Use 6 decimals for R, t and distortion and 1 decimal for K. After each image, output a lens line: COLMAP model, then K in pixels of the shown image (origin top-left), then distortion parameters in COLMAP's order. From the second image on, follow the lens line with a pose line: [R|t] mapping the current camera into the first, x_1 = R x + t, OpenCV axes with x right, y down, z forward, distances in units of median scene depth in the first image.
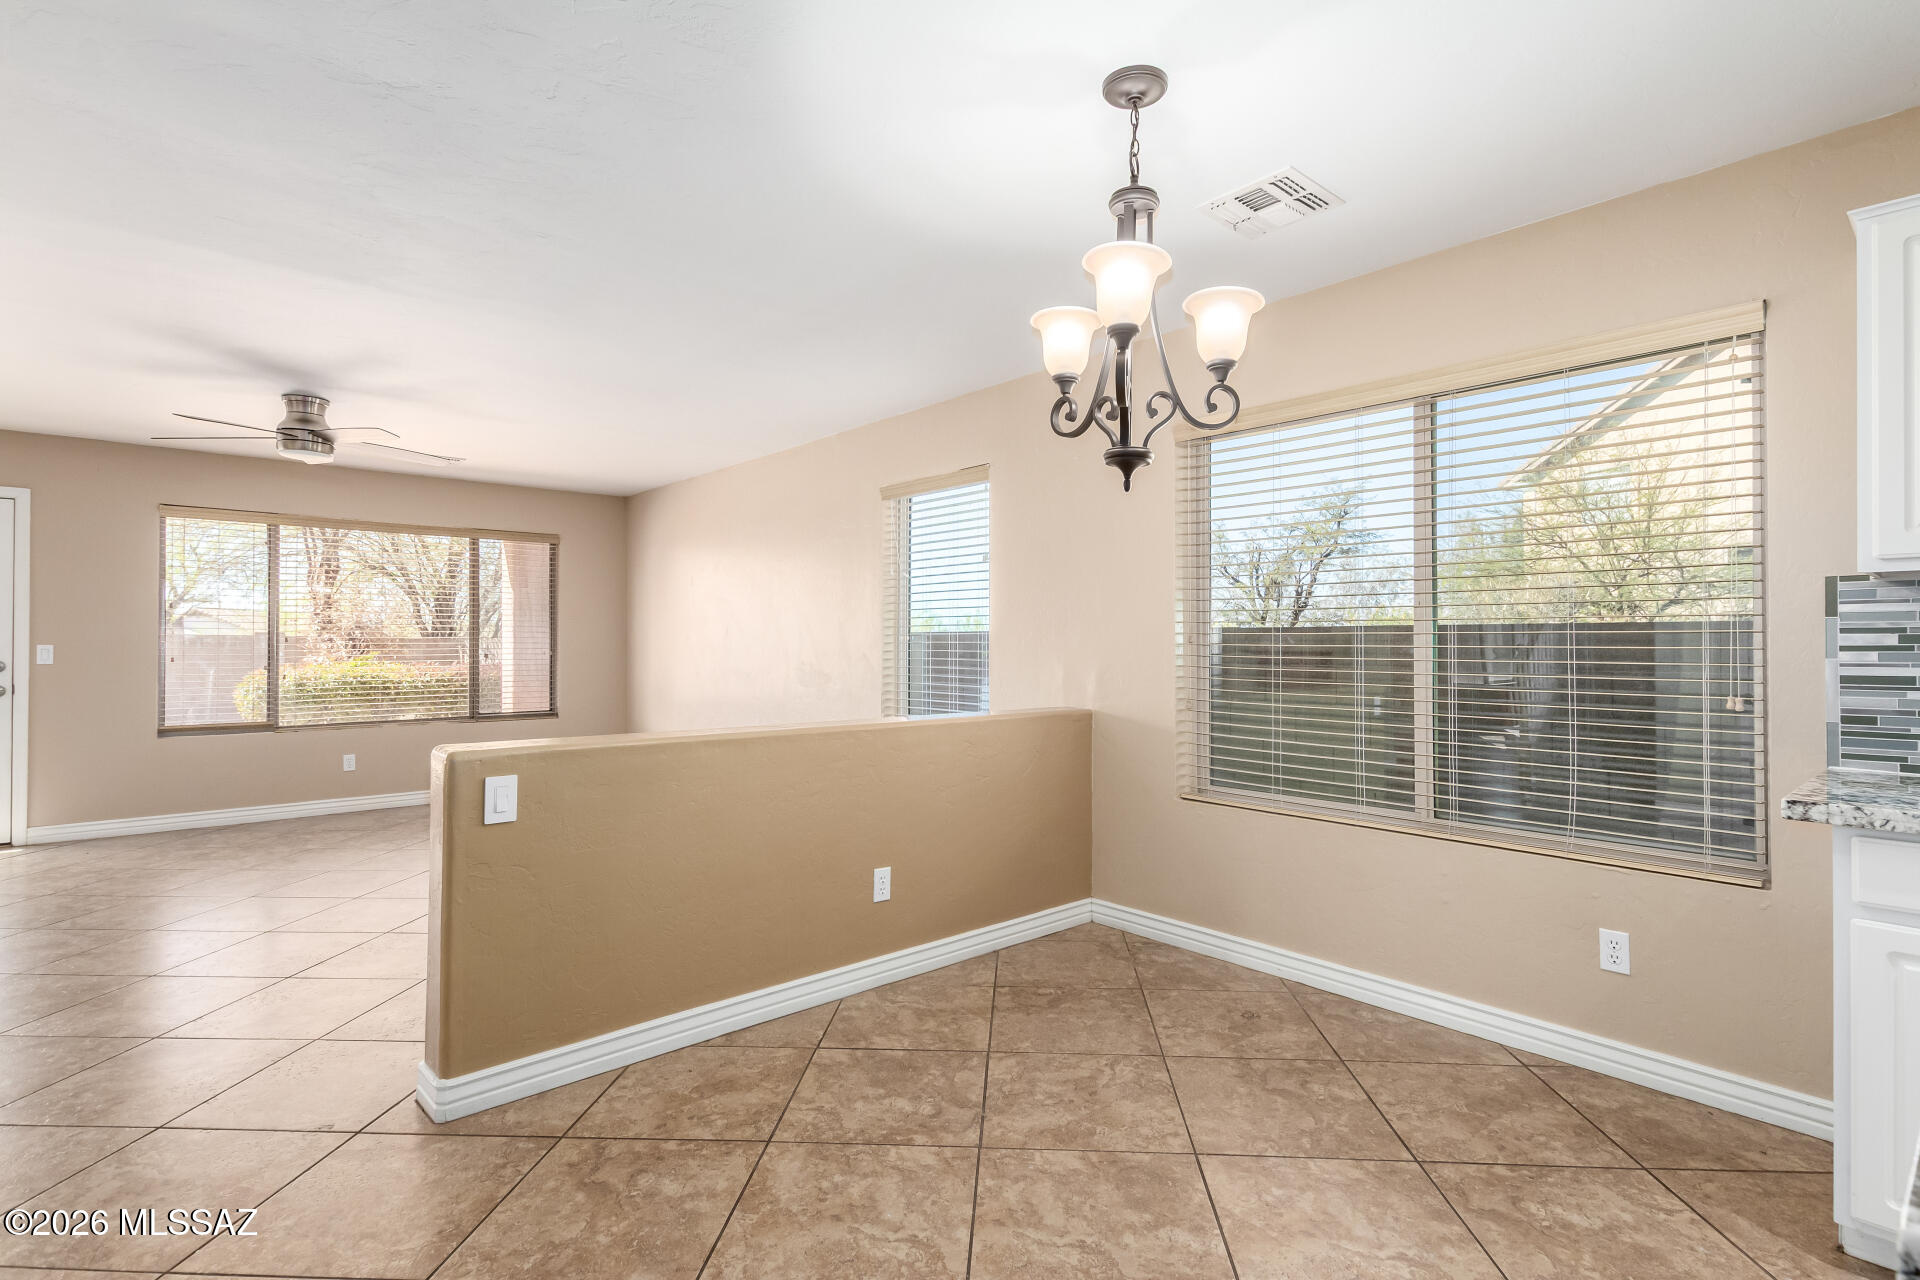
lens RADIAL K [[923.8, 0, 973.9], [0, 923.8, 643.1], [0, 0, 1]] dist [0.014257, -0.000691]
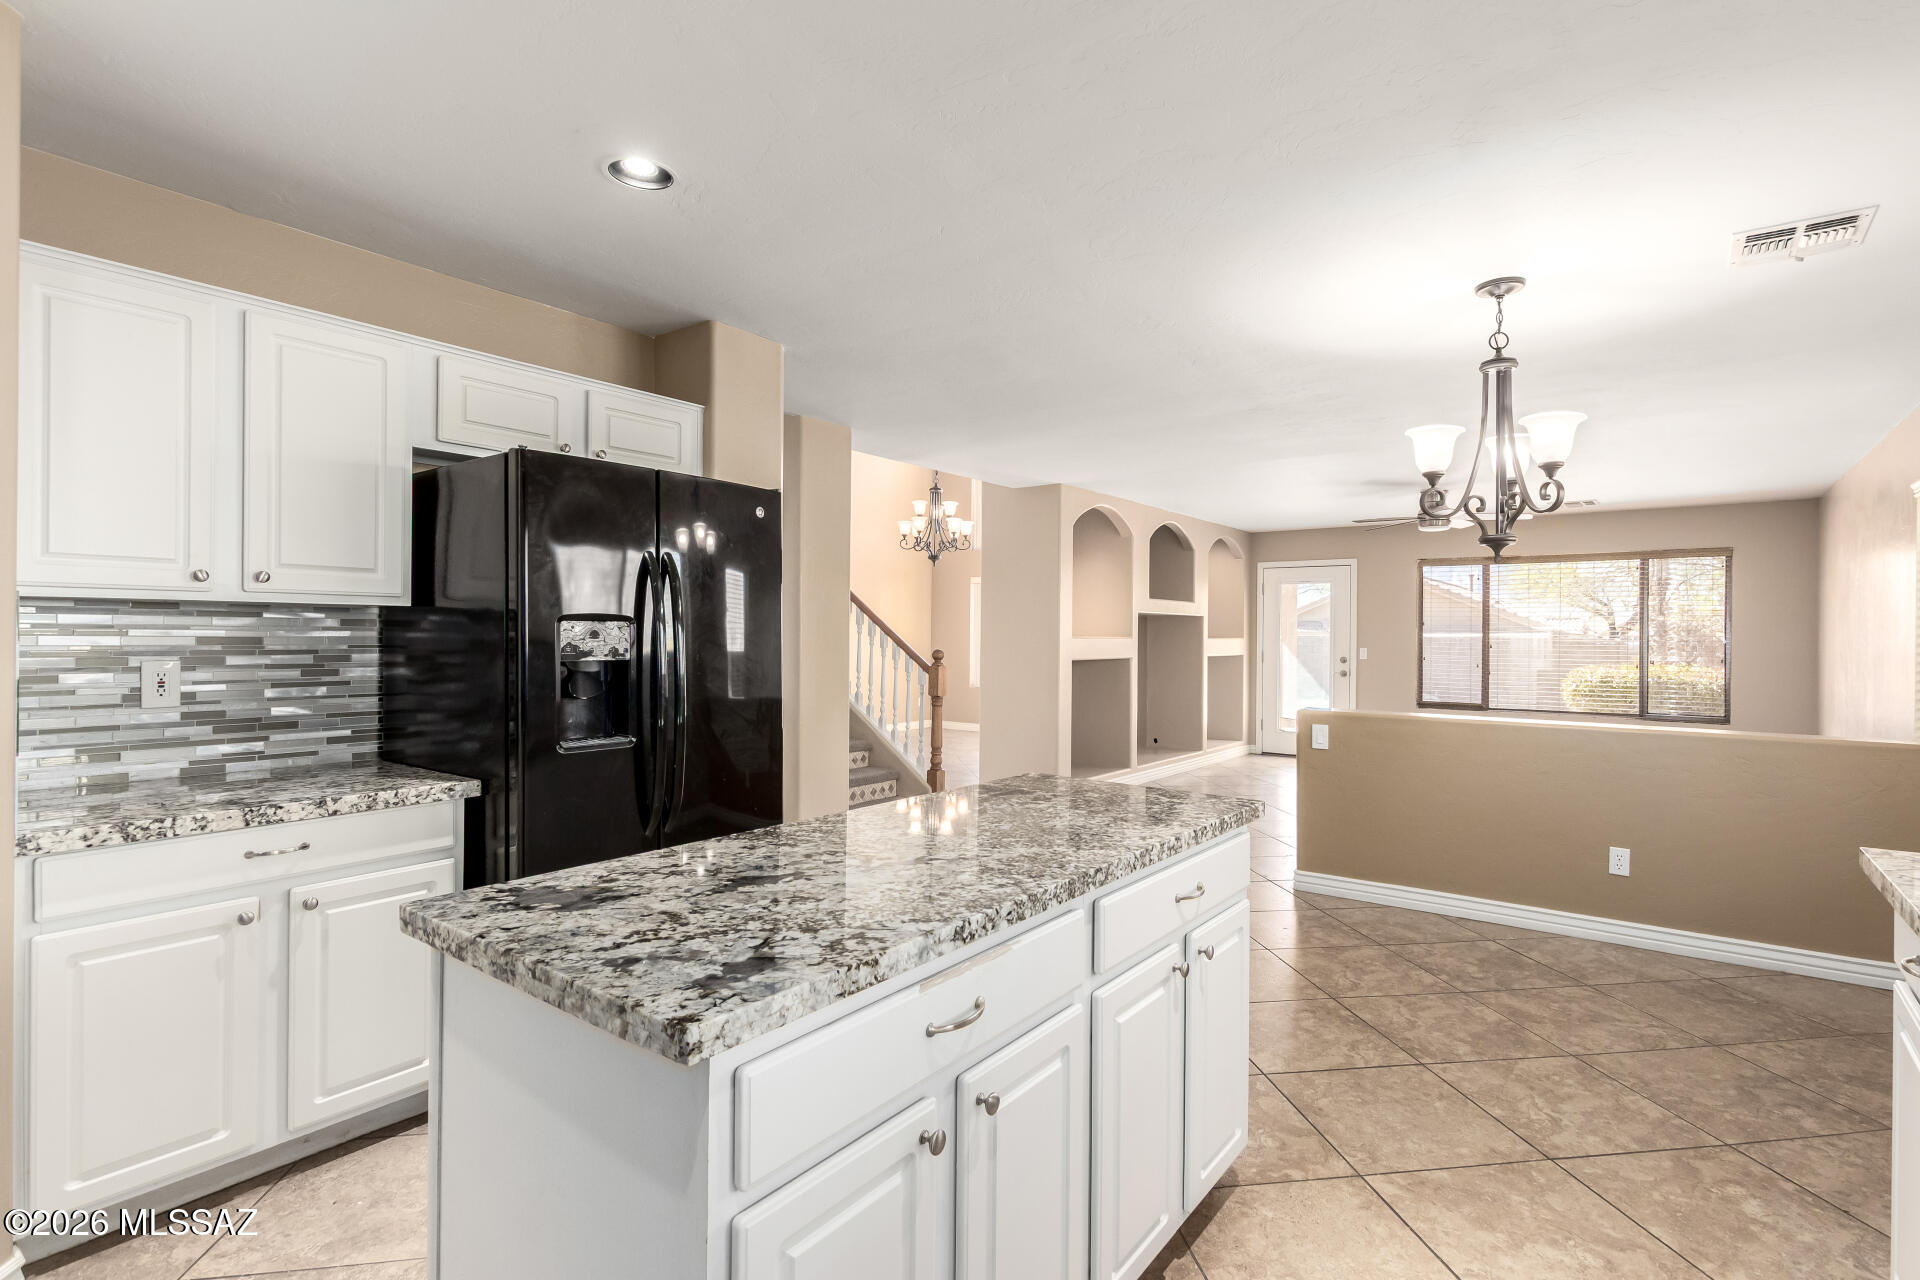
lens RADIAL K [[923.8, 0, 973.9], [0, 923.8, 643.1], [0, 0, 1]] dist [0.014257, -0.000691]
pose [[0.195575, 0.010261, -0.980635, 1.189330], [-0.008108, 0.999928, 0.008846, -0.035596], [0.980655, 0.006221, 0.195644, -0.084953]]
